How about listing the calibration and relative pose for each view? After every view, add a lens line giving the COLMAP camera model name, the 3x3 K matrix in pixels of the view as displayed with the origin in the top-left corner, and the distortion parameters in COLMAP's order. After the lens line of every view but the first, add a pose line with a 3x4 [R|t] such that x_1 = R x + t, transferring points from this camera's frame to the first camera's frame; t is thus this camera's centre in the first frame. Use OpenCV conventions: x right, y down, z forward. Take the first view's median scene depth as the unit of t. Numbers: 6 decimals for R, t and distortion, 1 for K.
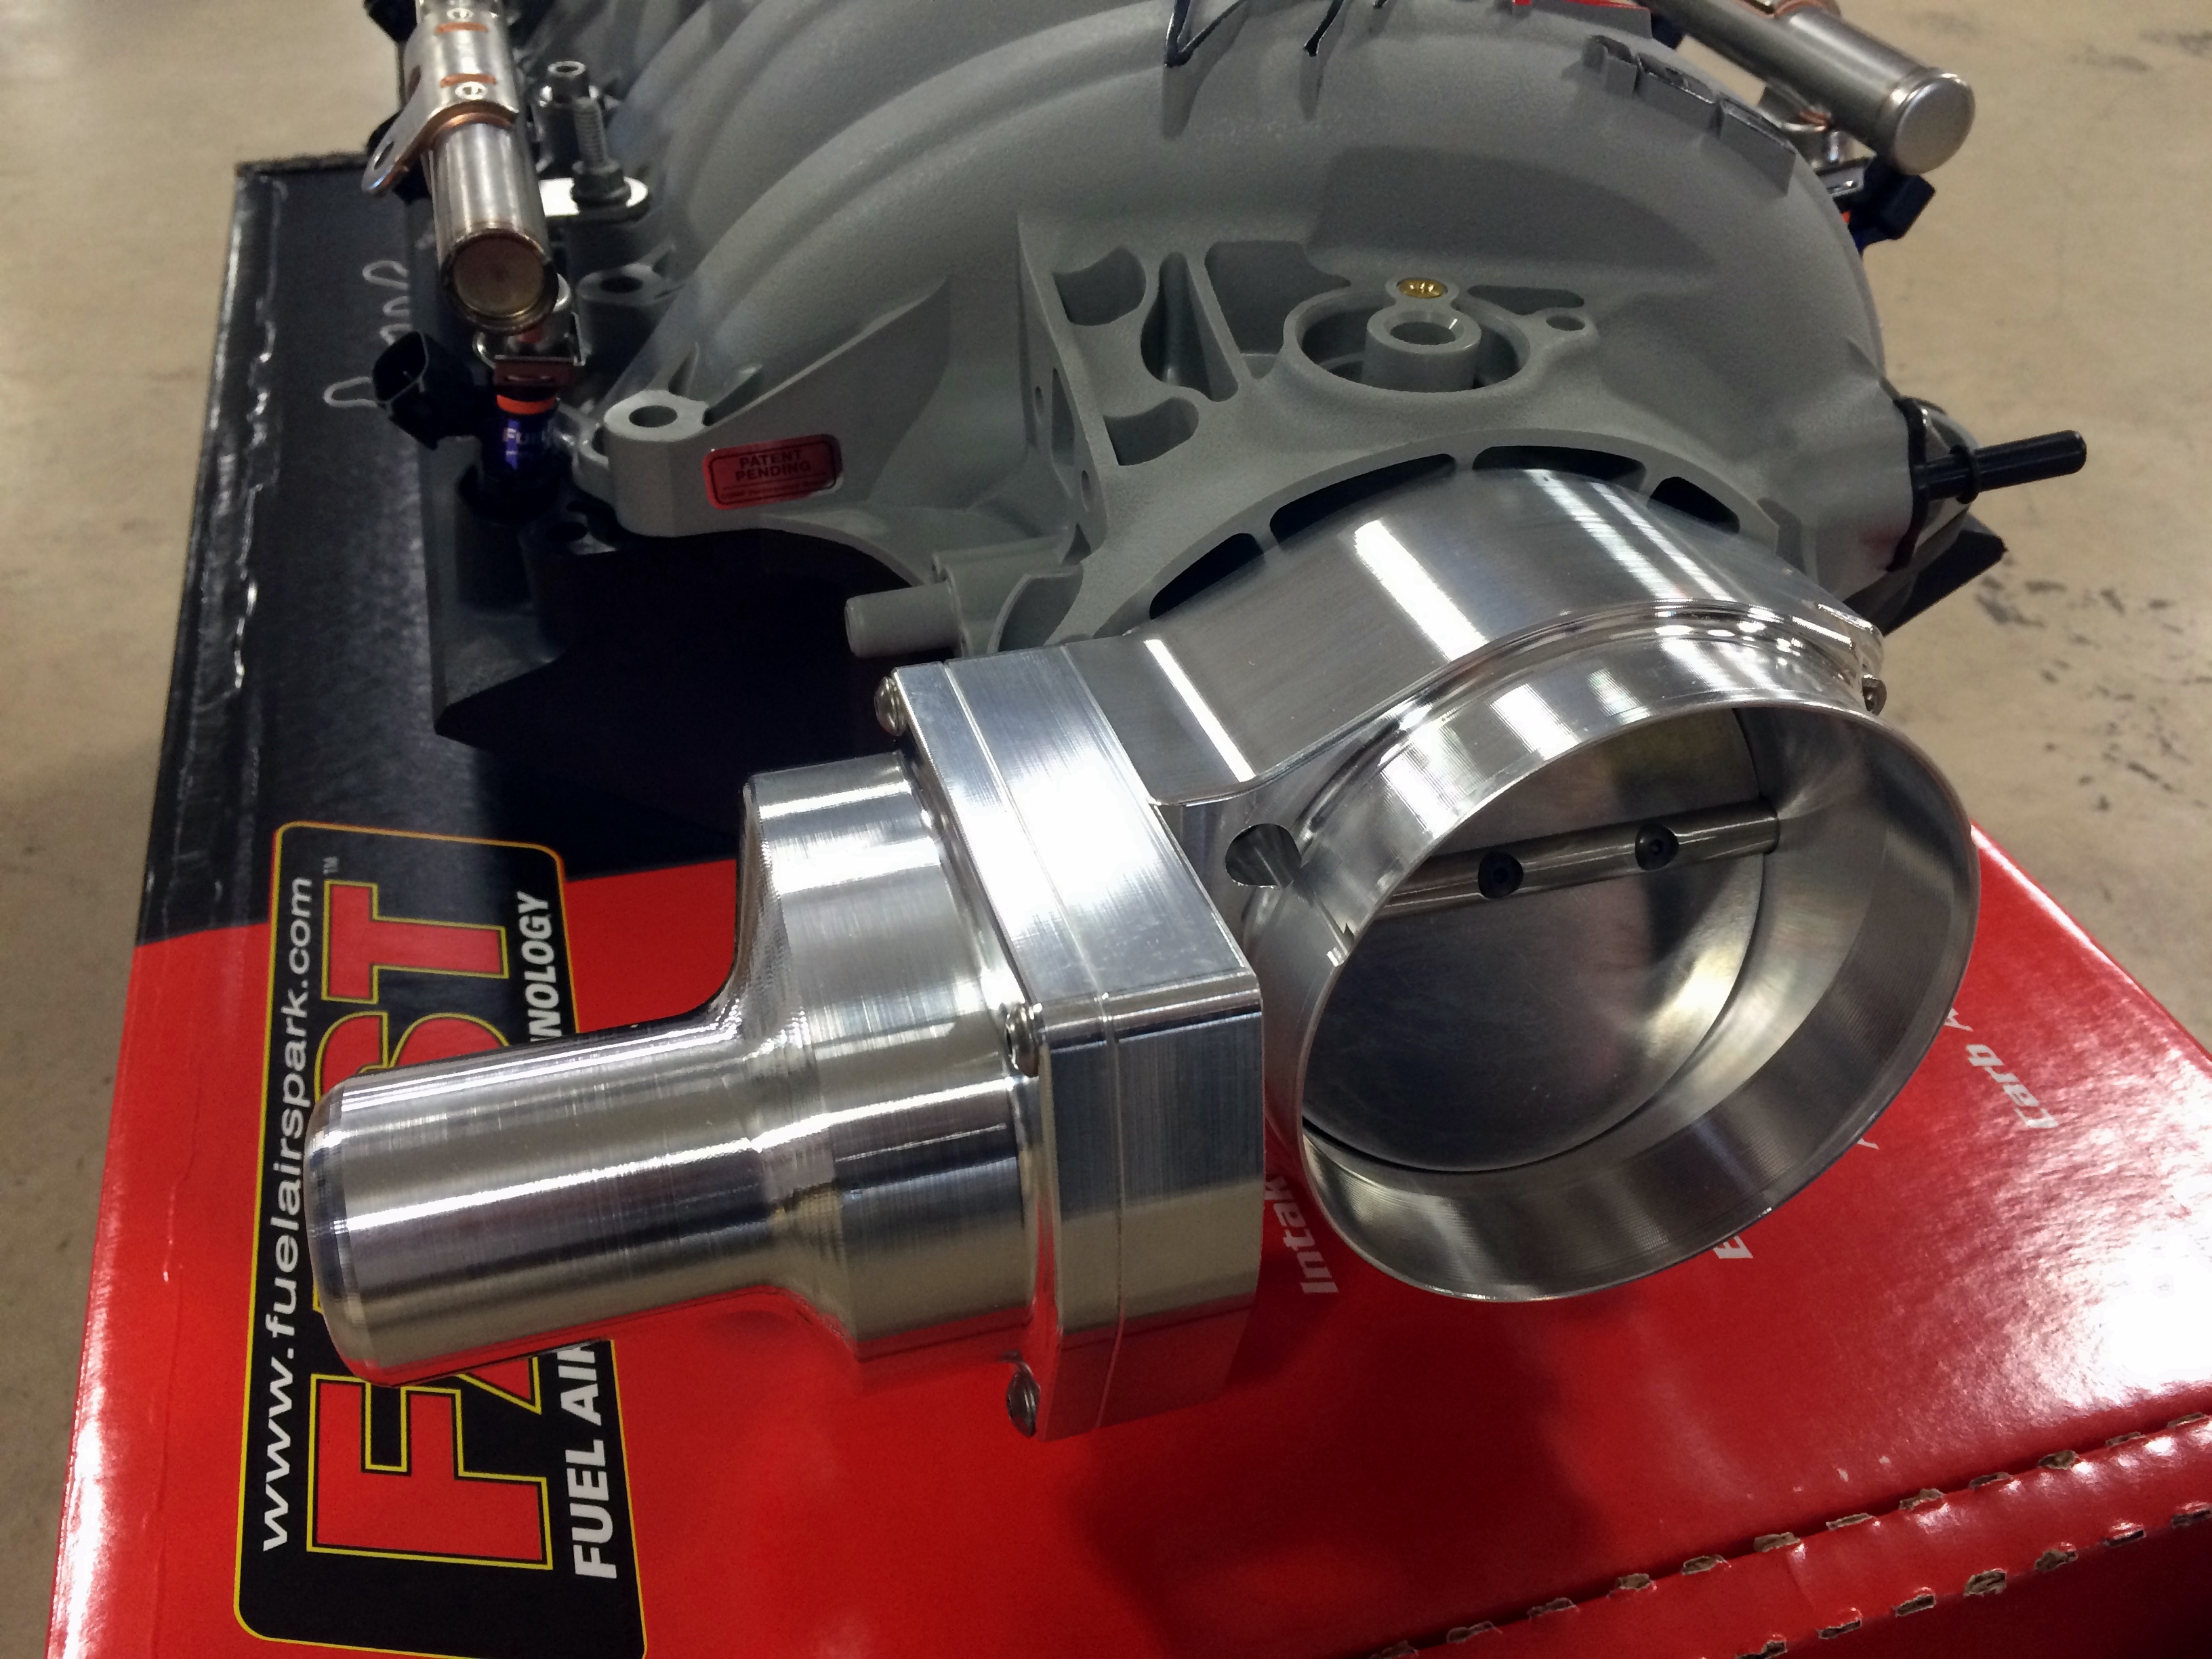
lens RADIAL K [[1963.9, 0, 1106.0], [0, 1963.9, 829.5], [0, 0, 1]] dist [0.103506, -0.179271]
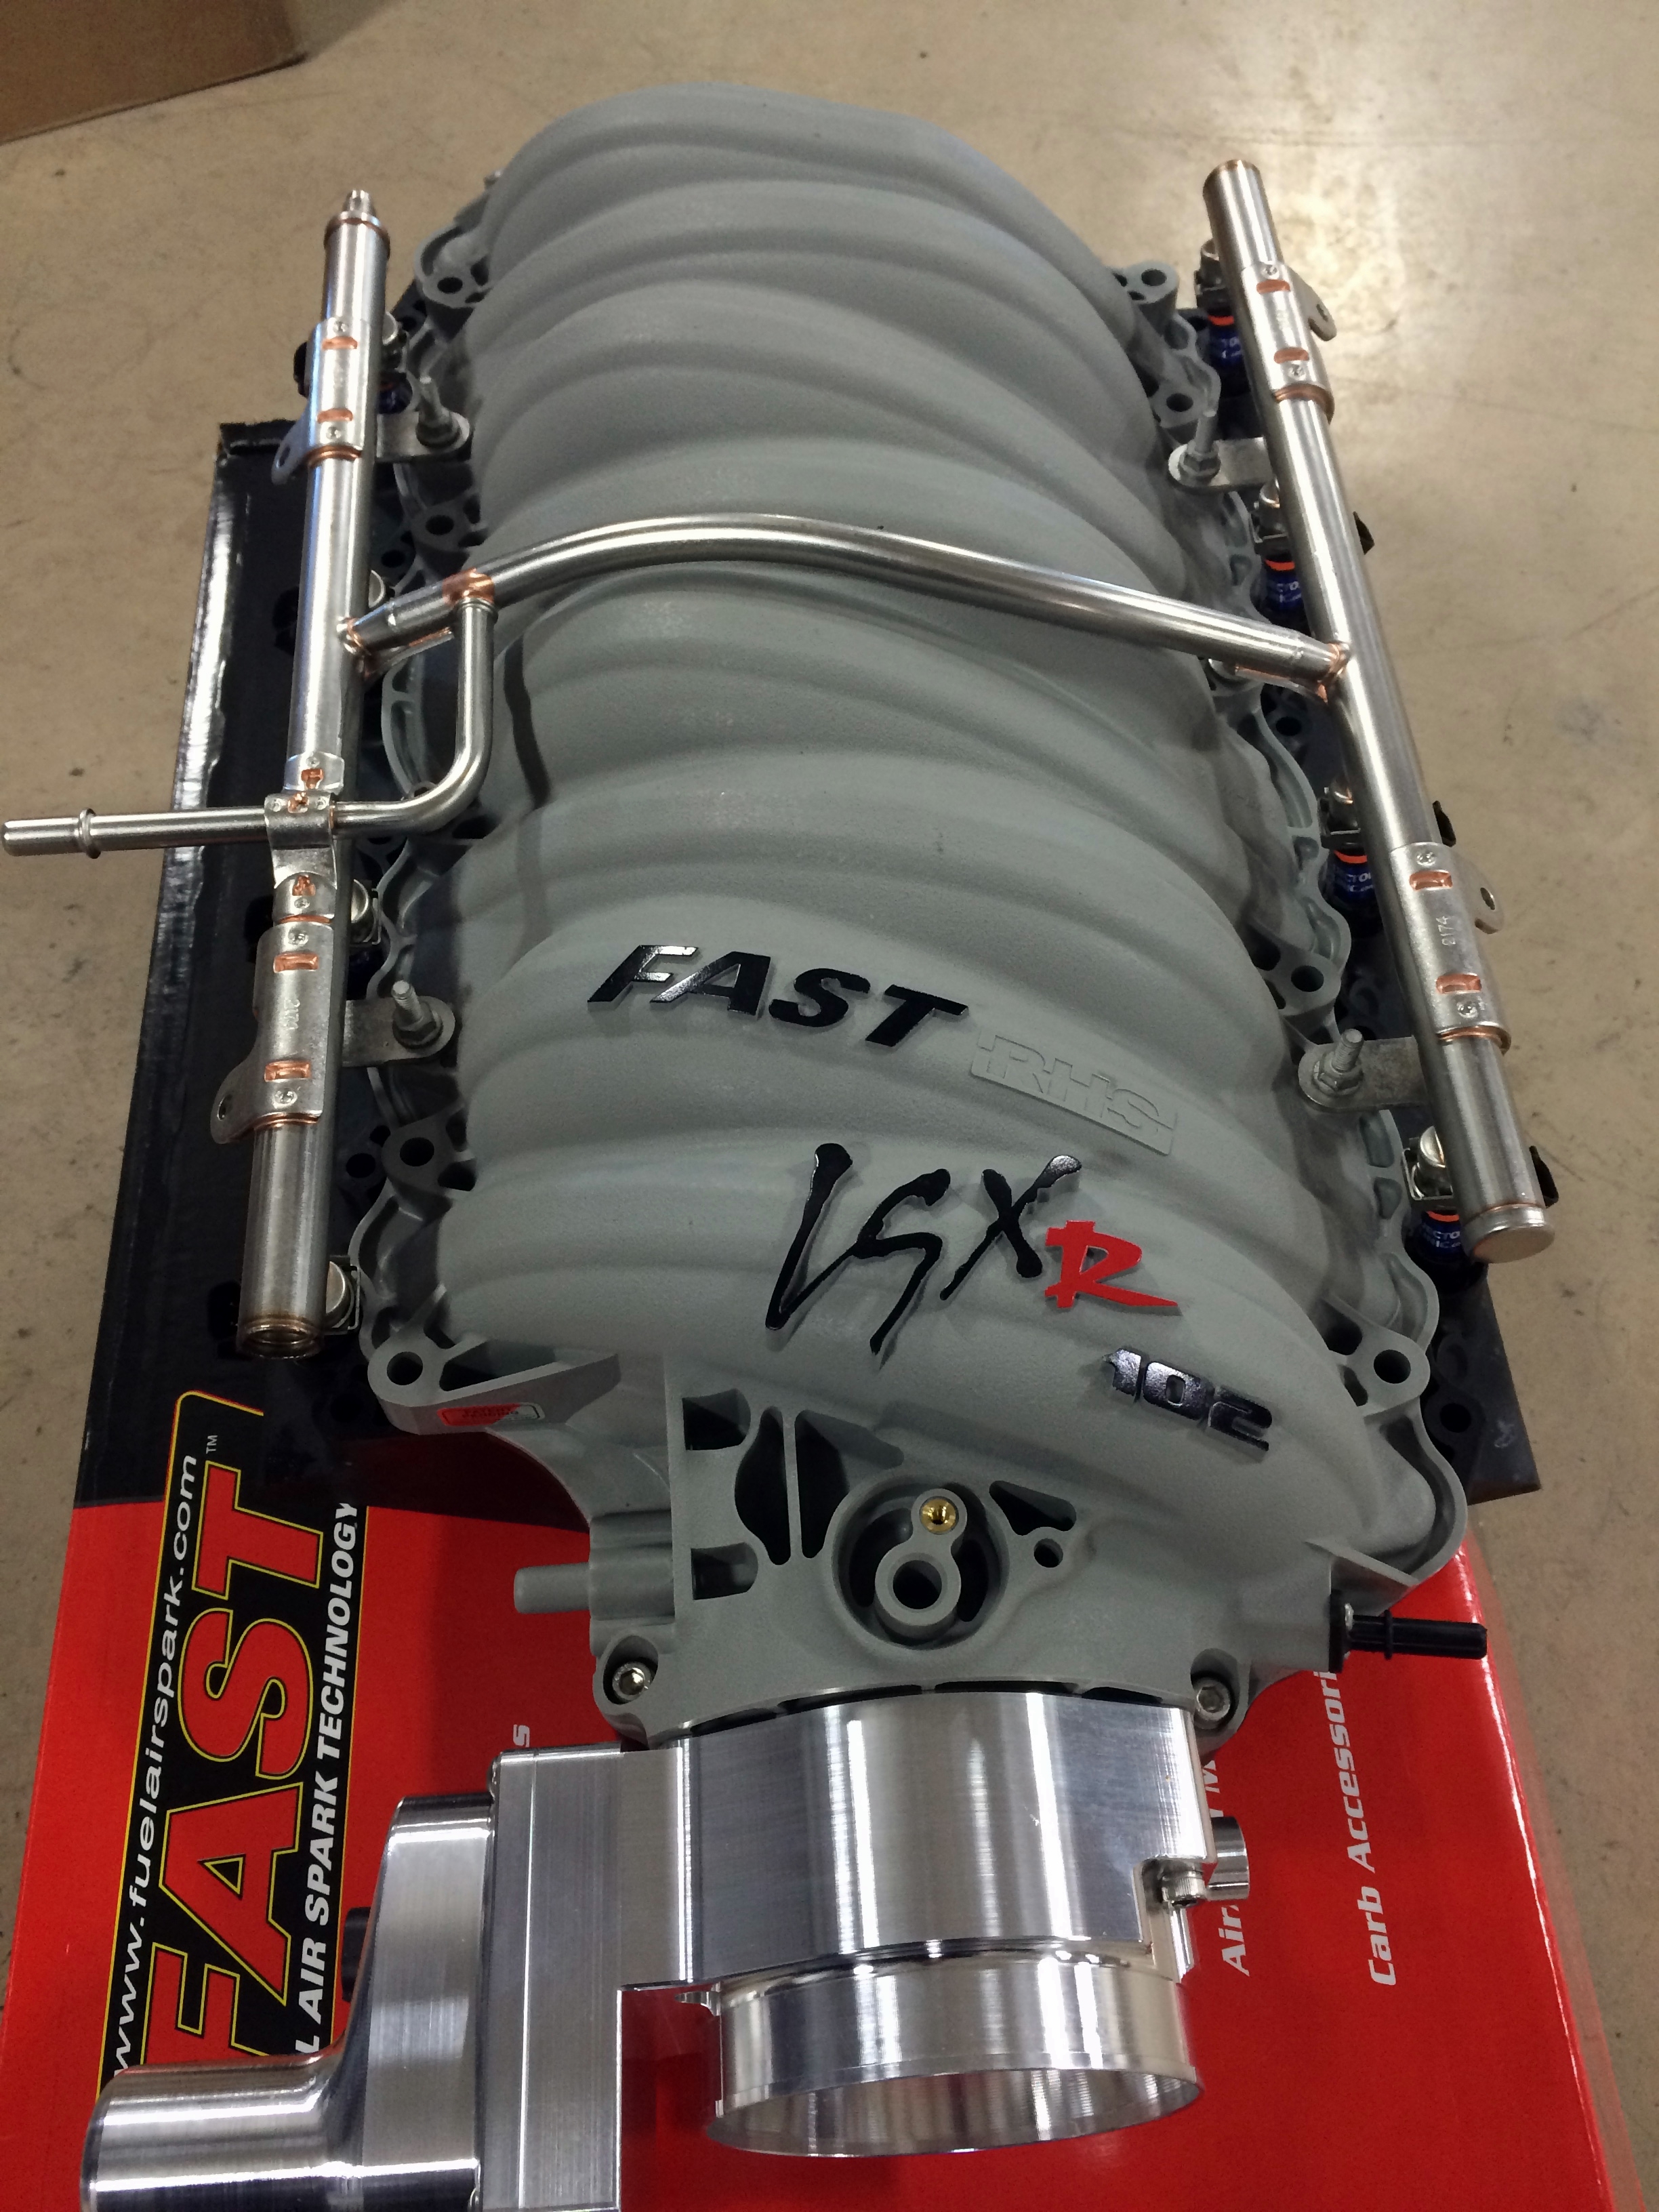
lens RADIAL K [[1963.9, 0, 829.5], [0, 1963.9, 1106.0], [0, 0, 1]] dist [0.103506, -0.179271]
pose [[0.972786, 0.184205, -0.140553, 0.187152], [-0.116947, 0.914010, 0.388470, -0.850183], [0.200025, -0.361461, 0.910679, -0.075811]]
